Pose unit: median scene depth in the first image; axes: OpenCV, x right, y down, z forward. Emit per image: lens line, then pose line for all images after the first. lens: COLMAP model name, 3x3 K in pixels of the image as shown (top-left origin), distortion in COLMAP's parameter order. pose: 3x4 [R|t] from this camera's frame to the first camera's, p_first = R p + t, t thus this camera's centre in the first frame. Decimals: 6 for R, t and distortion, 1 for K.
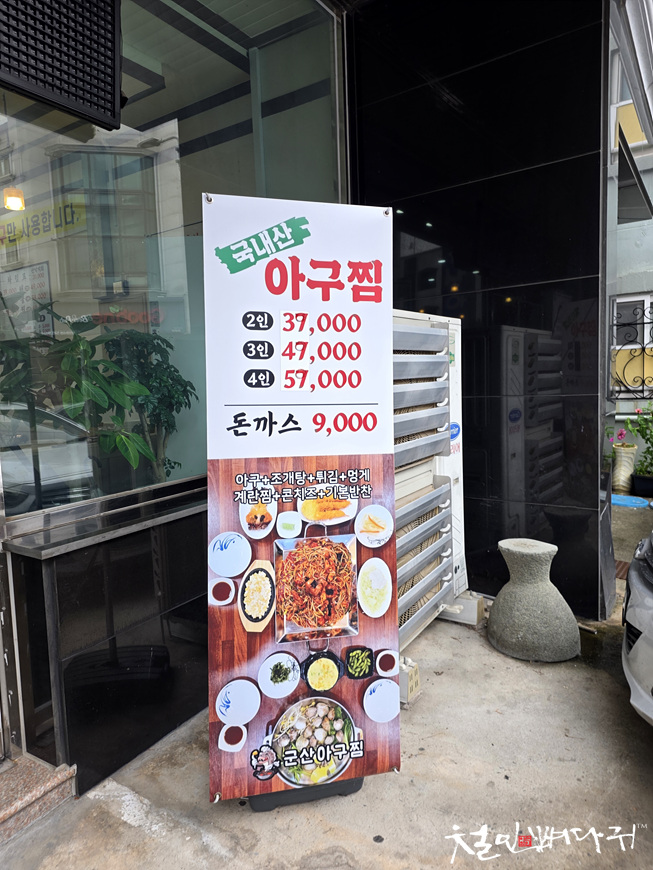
lens RADIAL K [[584.4, 0, 325.8], [0, 584.4, 414.9], [0, 0, 1]] dist [0.004170, 0.000571]
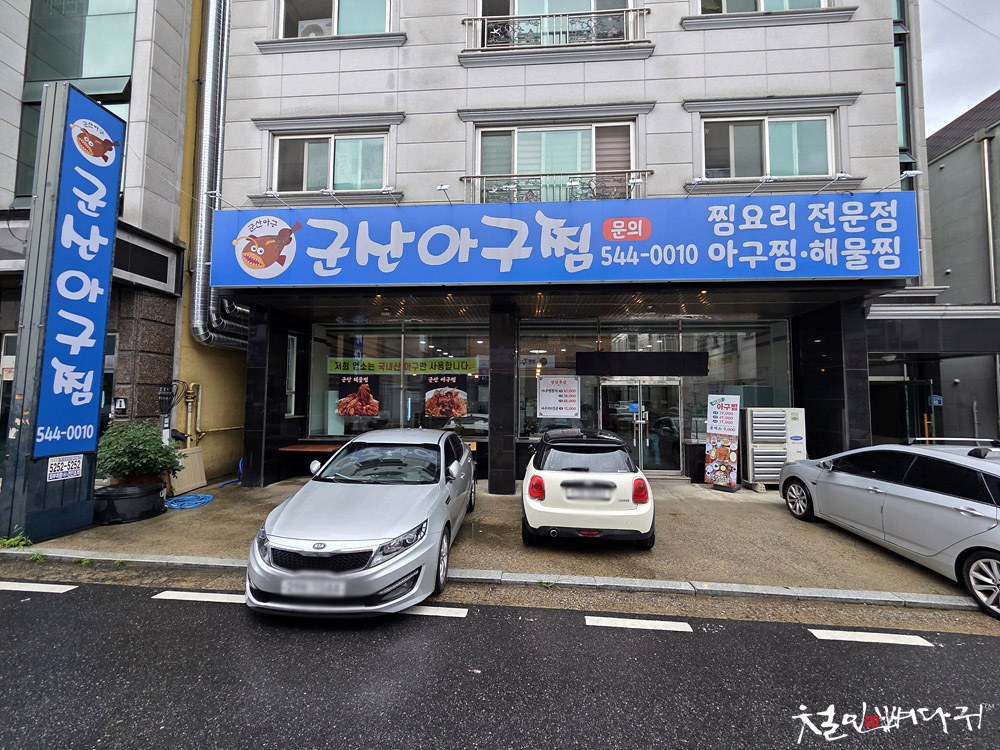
lens RADIAL K [[401.8, 0, 500.0], [0, 401.8, 375.0], [0, 0, 1]] dist [0.000488, 0.000017]
pose [[0.479859, -0.015393, -0.877211, 2.720127], [-0.092742, 0.993354, -0.068164, -0.046017], [0.872430, 0.114063, 0.475242, -3.372356]]
